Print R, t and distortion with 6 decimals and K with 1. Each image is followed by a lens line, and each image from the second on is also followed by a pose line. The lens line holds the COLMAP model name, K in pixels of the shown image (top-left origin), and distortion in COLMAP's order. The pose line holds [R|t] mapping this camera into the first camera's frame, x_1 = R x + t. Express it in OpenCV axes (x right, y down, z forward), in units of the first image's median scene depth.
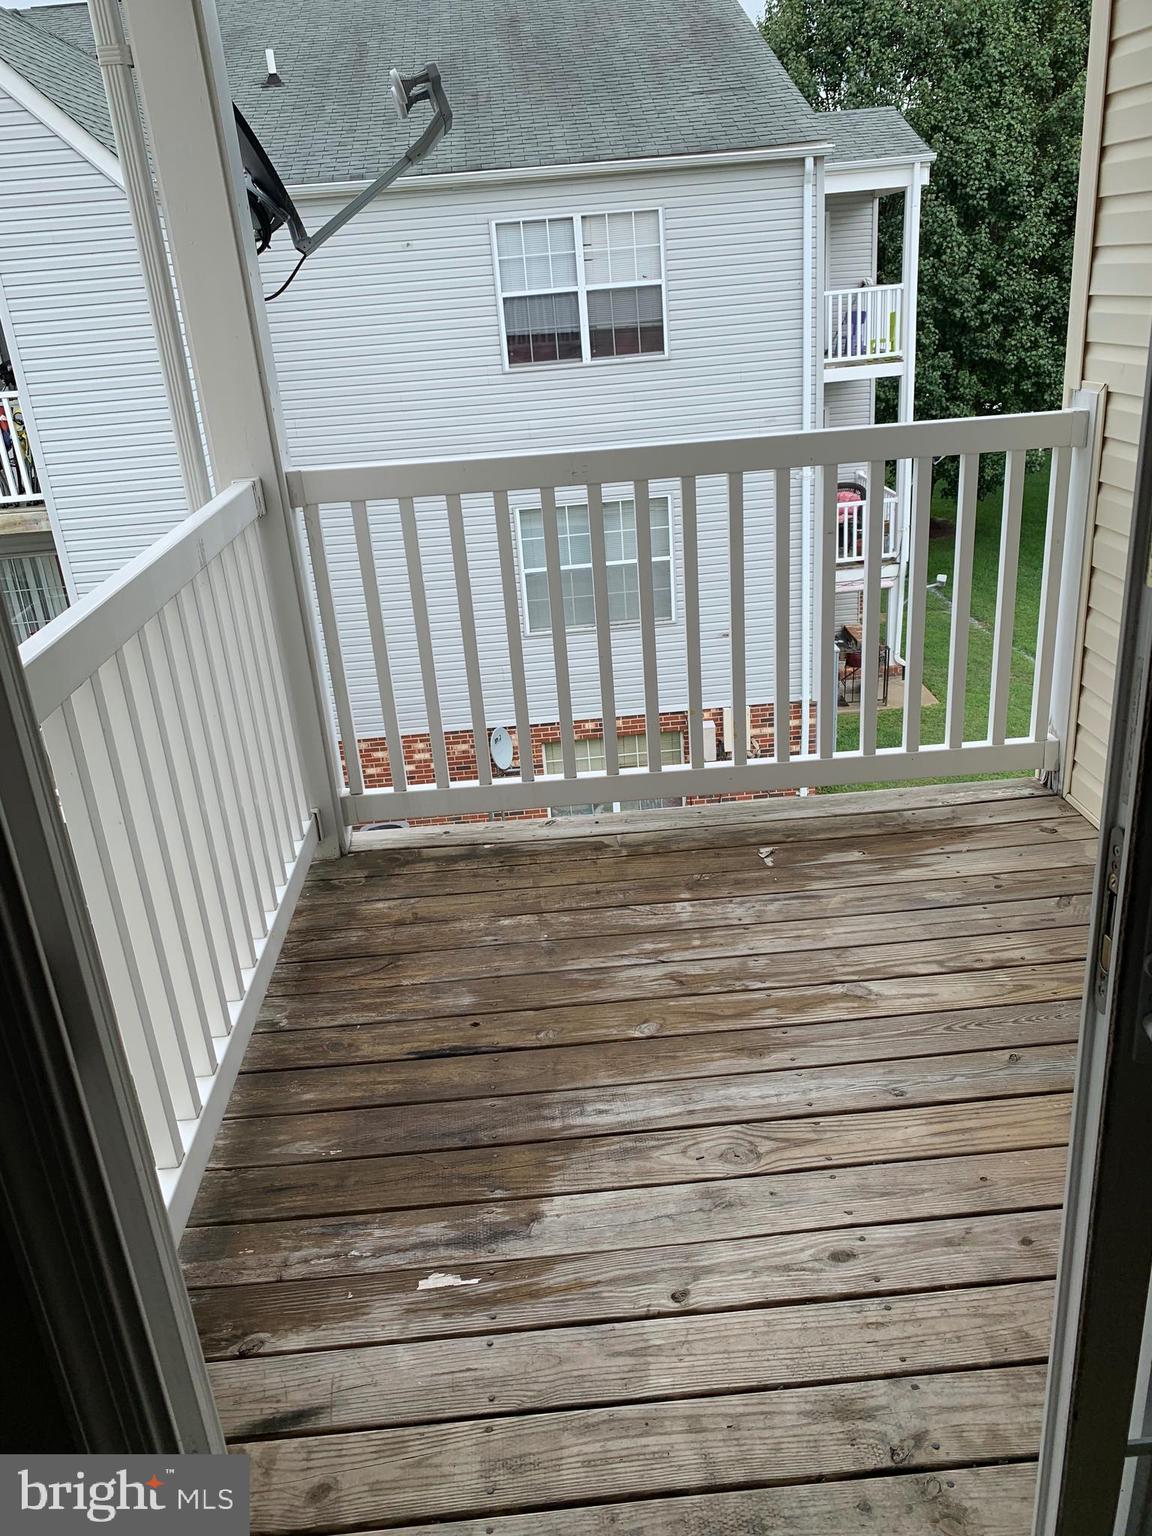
lens RADIAL K [[1173.8, 0, 575.6], [0, 1173.8, 757.3], [0, 0, 1]] dist [0.049932, -0.063763]
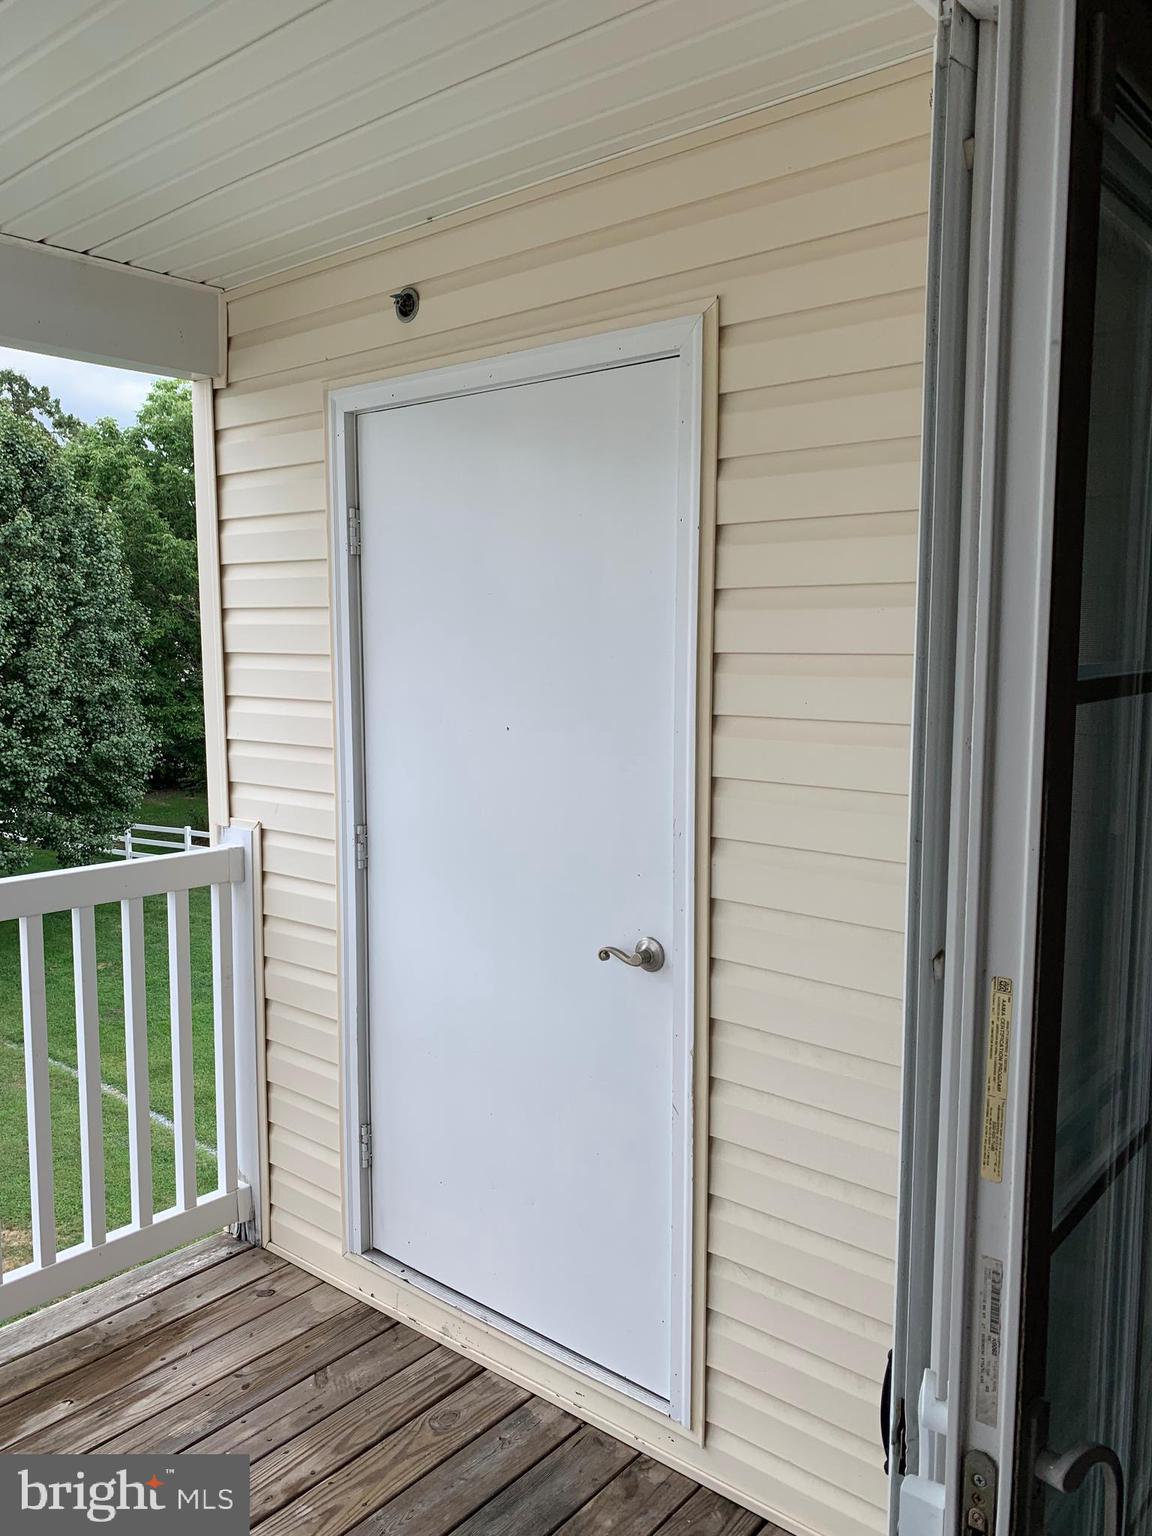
lens RADIAL K [[1173.8, 0, 573.2], [0, 1173.8, 771.1], [0, 0, 1]] dist [0.049932, -0.063763]
pose [[0.685154, -0.001610, 0.728397, -0.097159], [0.223135, 0.952385, -0.207783, -0.077330], [-0.693380, 0.304894, 0.652889, 0.121827]]
